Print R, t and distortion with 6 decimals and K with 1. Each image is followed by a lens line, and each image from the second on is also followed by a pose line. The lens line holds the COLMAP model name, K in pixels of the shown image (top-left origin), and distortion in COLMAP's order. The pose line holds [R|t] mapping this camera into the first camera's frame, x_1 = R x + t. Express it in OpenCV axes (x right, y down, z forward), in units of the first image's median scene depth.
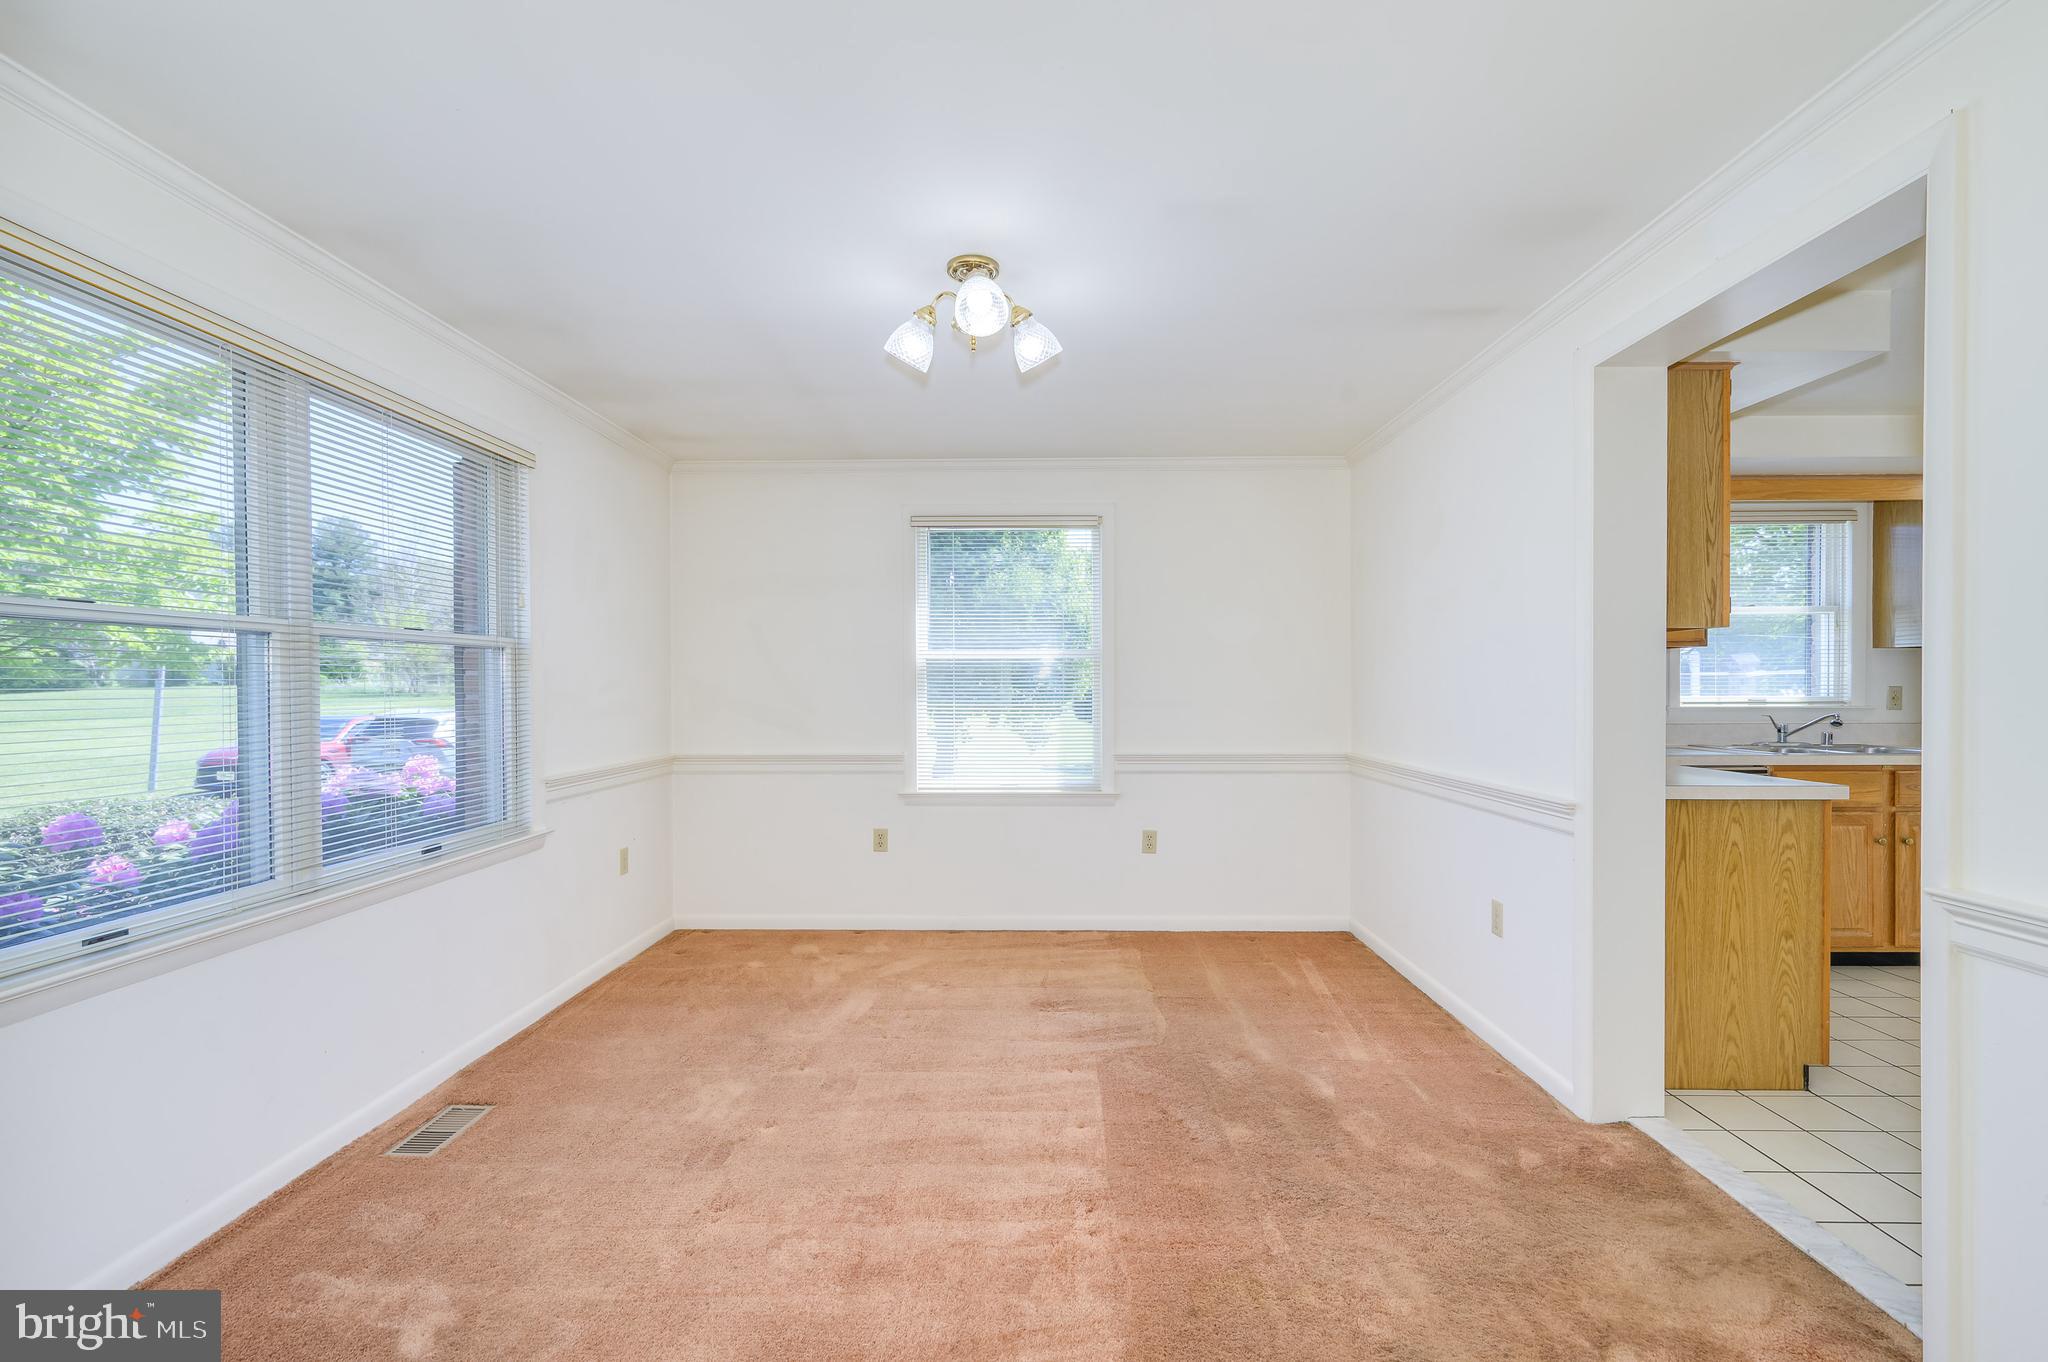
lens RADIAL K [[921.2, 0, 1028.5], [0, 921.2, 690.6], [0, 0, 1]] dist [0.004518, 0.000505]
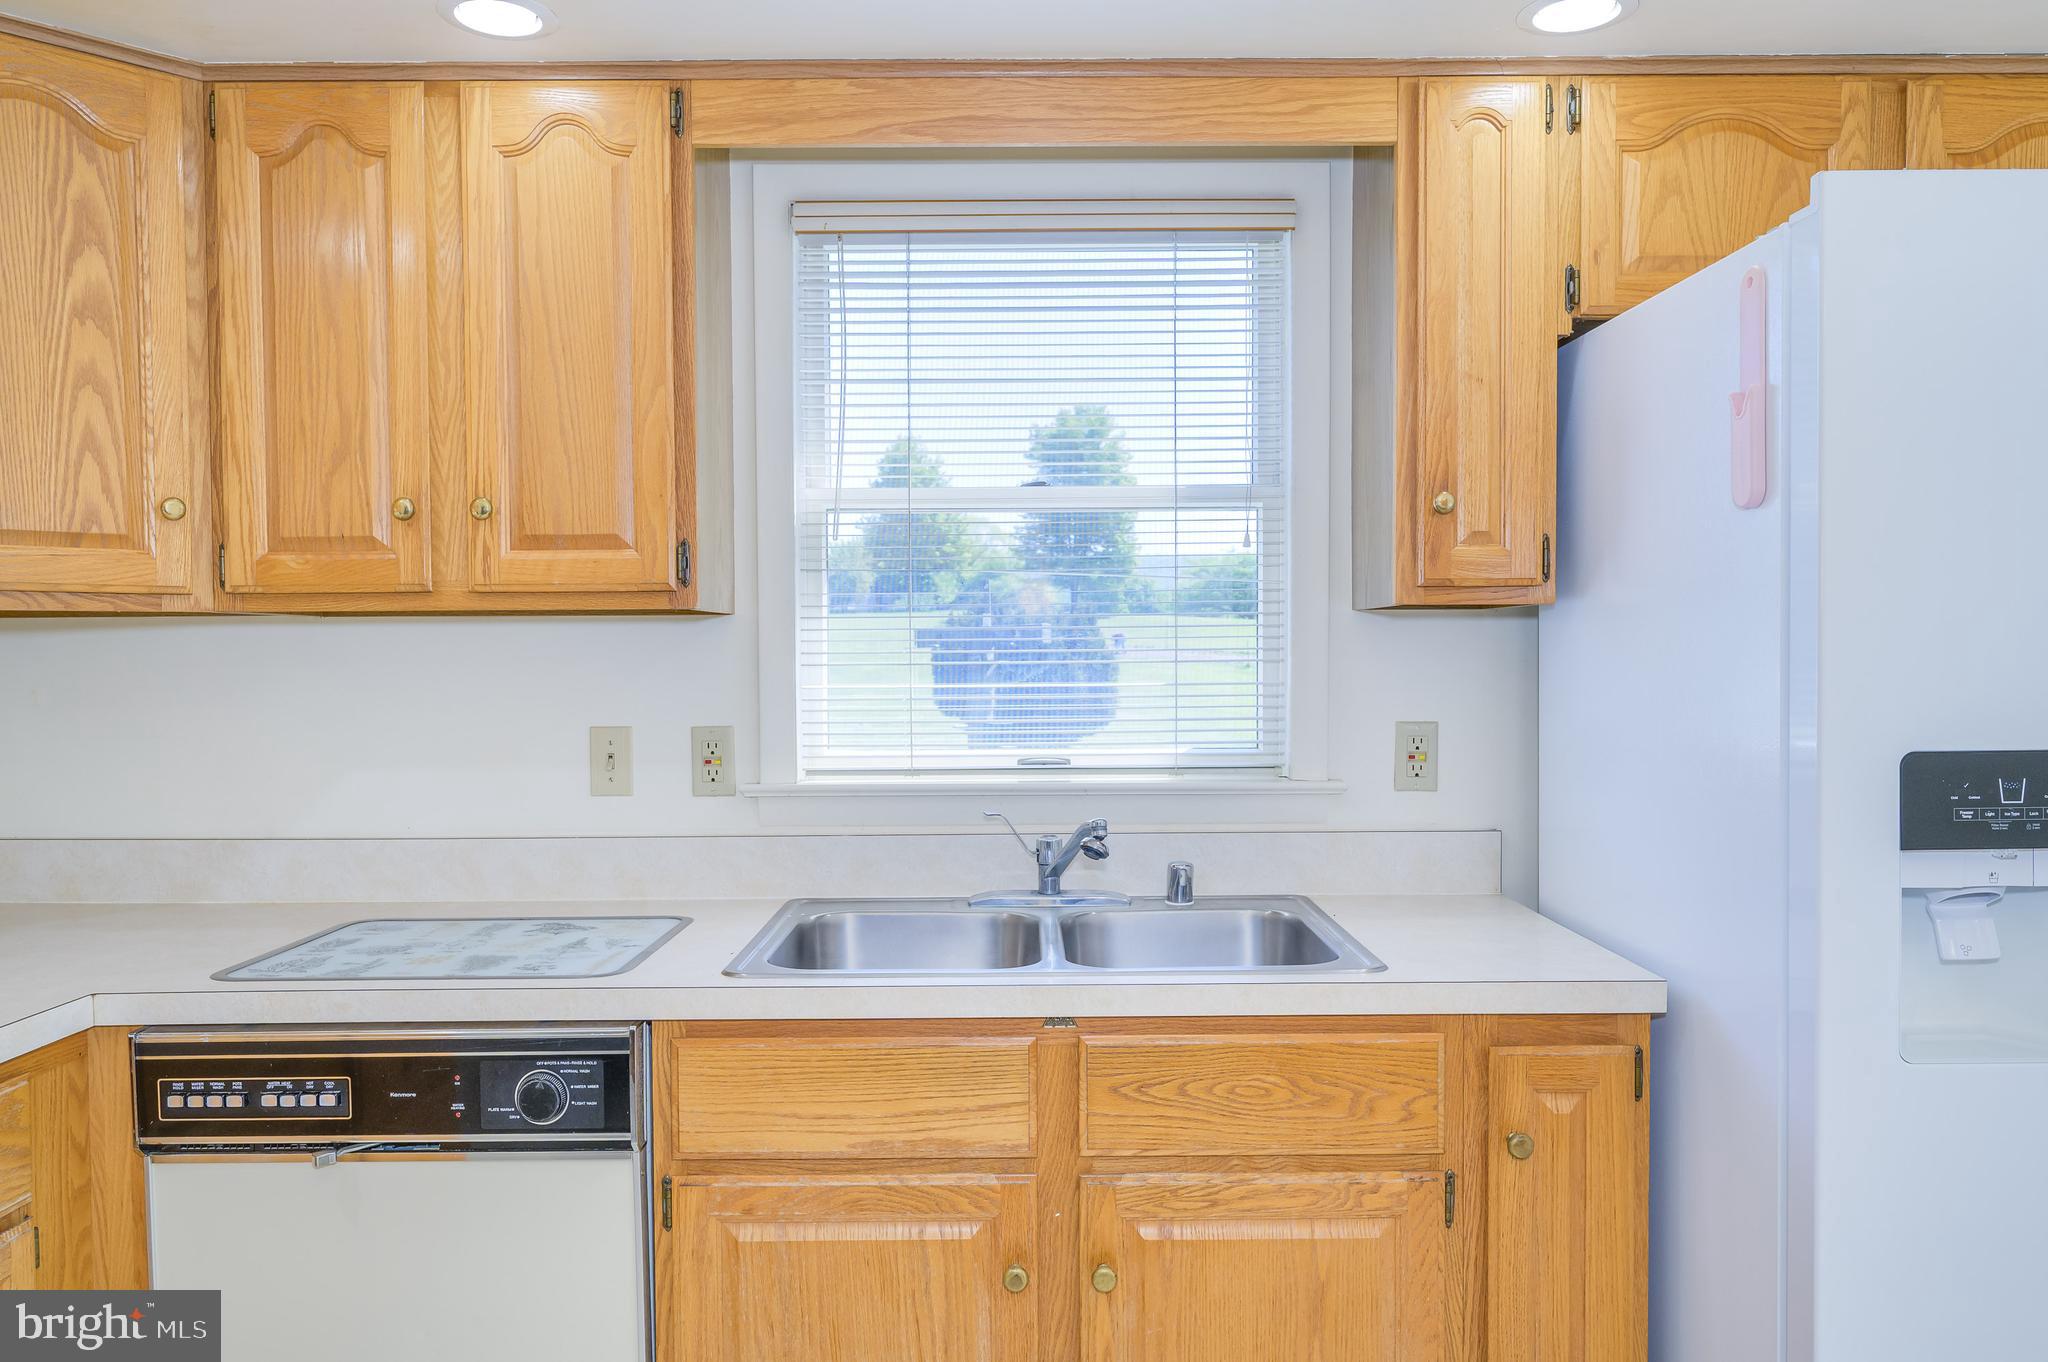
lens RADIAL K [[1467.1, 0, 1025.9], [0, 1467.1, 689.0], [0, 0, 1]] dist [-0.001103, 0.000279]
pose [[0.999973, -0.003465, 0.006549, 0.805267], [0.003325, 0.999766, 0.021379, -0.029193], [-0.006621, -0.021356, 0.999750, 0.471181]]
